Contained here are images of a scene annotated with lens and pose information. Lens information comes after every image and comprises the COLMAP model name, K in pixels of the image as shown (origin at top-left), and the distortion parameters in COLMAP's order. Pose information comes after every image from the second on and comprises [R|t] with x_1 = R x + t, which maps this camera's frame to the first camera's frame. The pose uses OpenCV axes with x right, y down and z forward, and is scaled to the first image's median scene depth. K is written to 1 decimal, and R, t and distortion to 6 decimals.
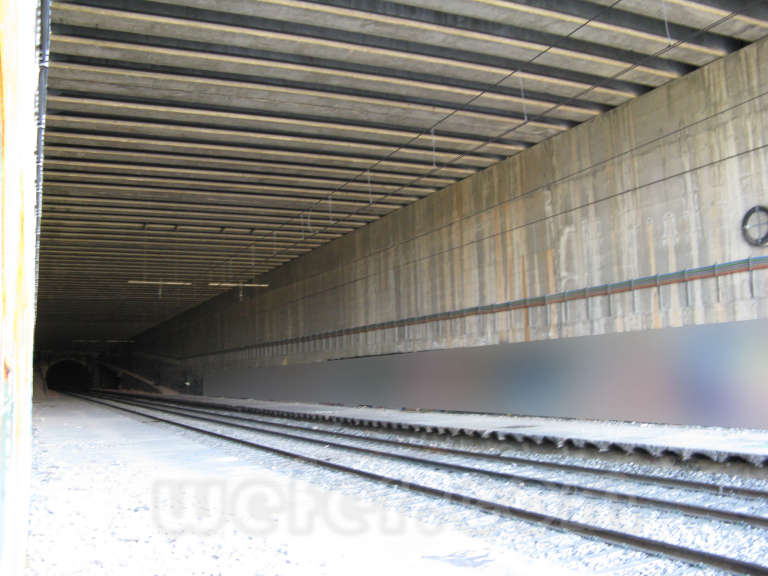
lens RADIAL K [[774.4, 0, 388.6], [0, 774.4, 290.0], [0, 0, 1]] dist [-0.097563, 0.000000]
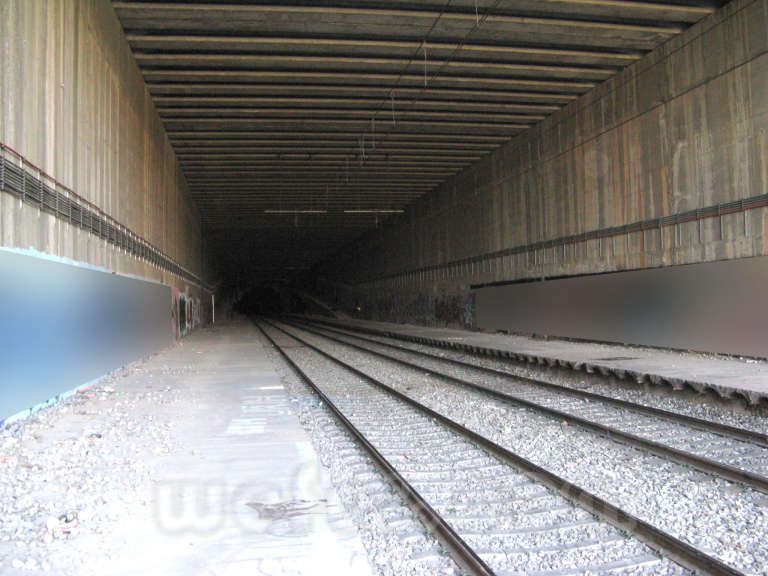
lens RADIAL K [[774.4, 0, 377.3], [0, 774.4, 285.2], [0, 0, 1]] dist [-0.097563, 0.000000]
pose [[0.970141, 0.000374, -0.242540, 0.099508], [0.021804, 0.995815, 0.088749, -0.000784], [0.241558, -0.091388, 0.966073, 0.032399]]
